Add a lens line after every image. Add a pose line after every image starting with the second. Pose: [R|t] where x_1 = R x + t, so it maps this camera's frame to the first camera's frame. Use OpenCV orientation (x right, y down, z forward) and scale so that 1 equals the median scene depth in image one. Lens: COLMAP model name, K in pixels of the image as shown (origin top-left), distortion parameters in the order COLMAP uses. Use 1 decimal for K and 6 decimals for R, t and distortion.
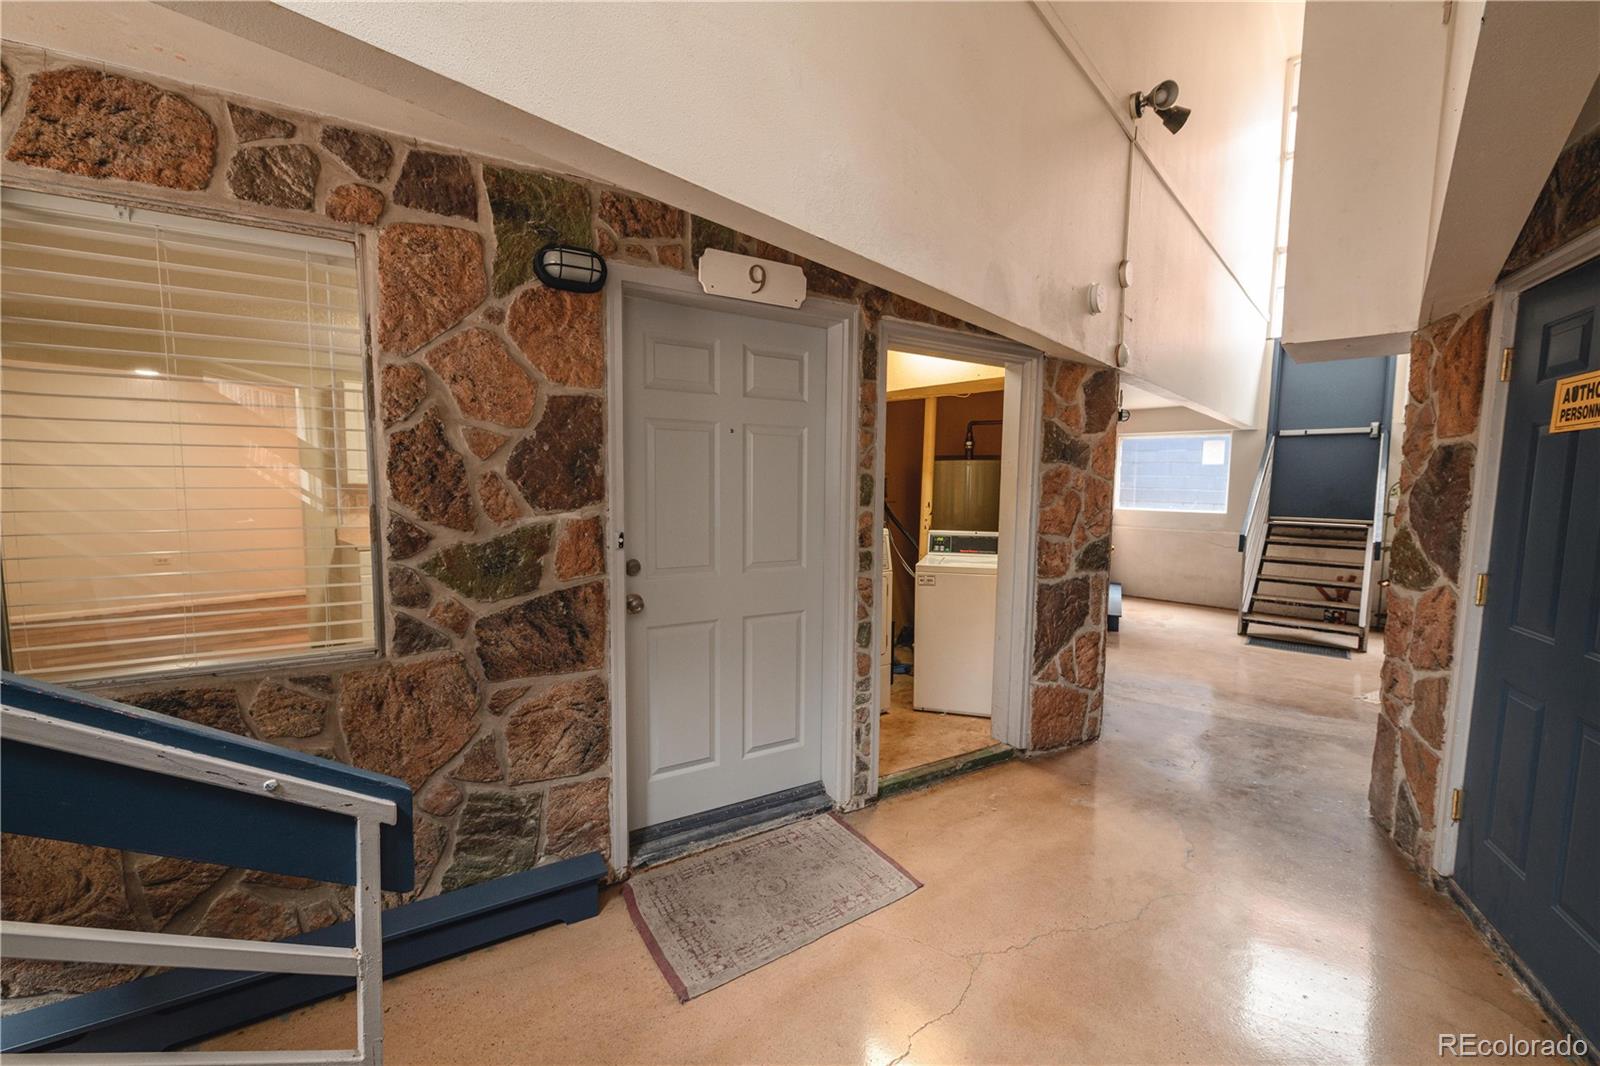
lens RADIAL K [[629.0, 0, 803.8], [0, 629.0, 536.0], [0, 0, 1]] dist [0.000747, -0.000266]
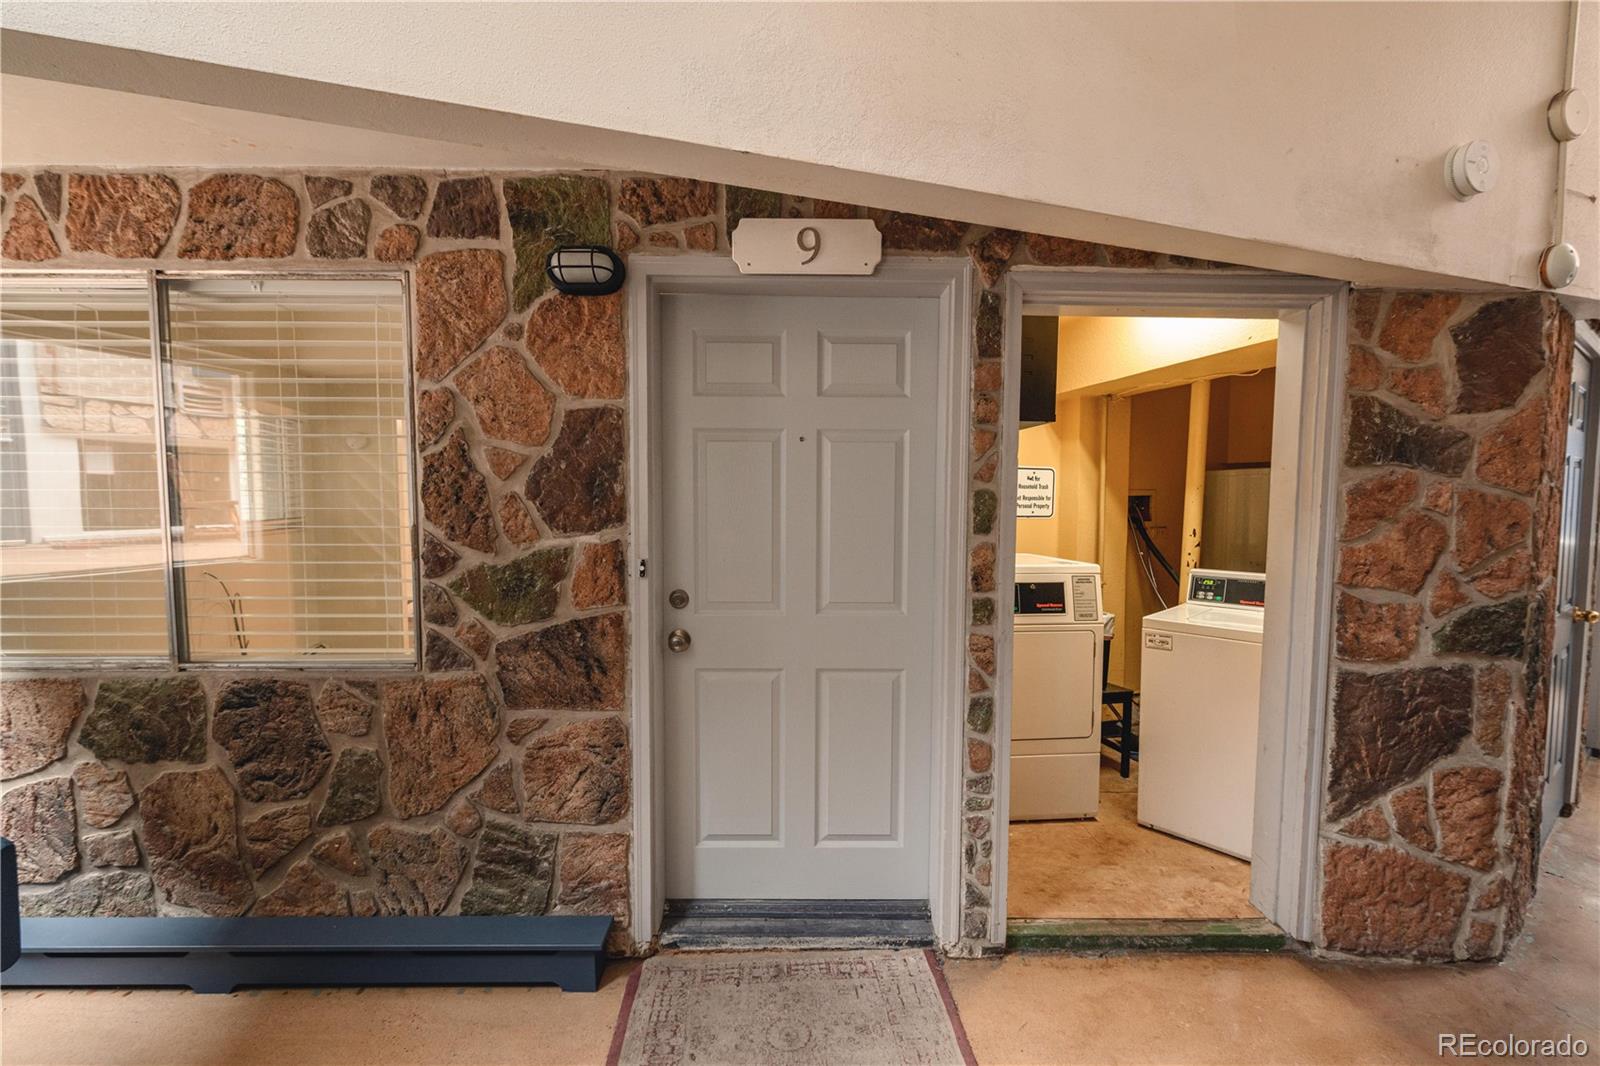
lens RADIAL K [[629.0, 0, 803.8], [0, 629.0, 536.0], [0, 0, 1]] dist [0.000747, -0.000266]
pose [[0.868637, 0.023135, -0.494909, 0.299324], [-0.038739, 0.999022, -0.021293, -0.024849], [0.493933, 0.037668, 0.868684, 0.302655]]
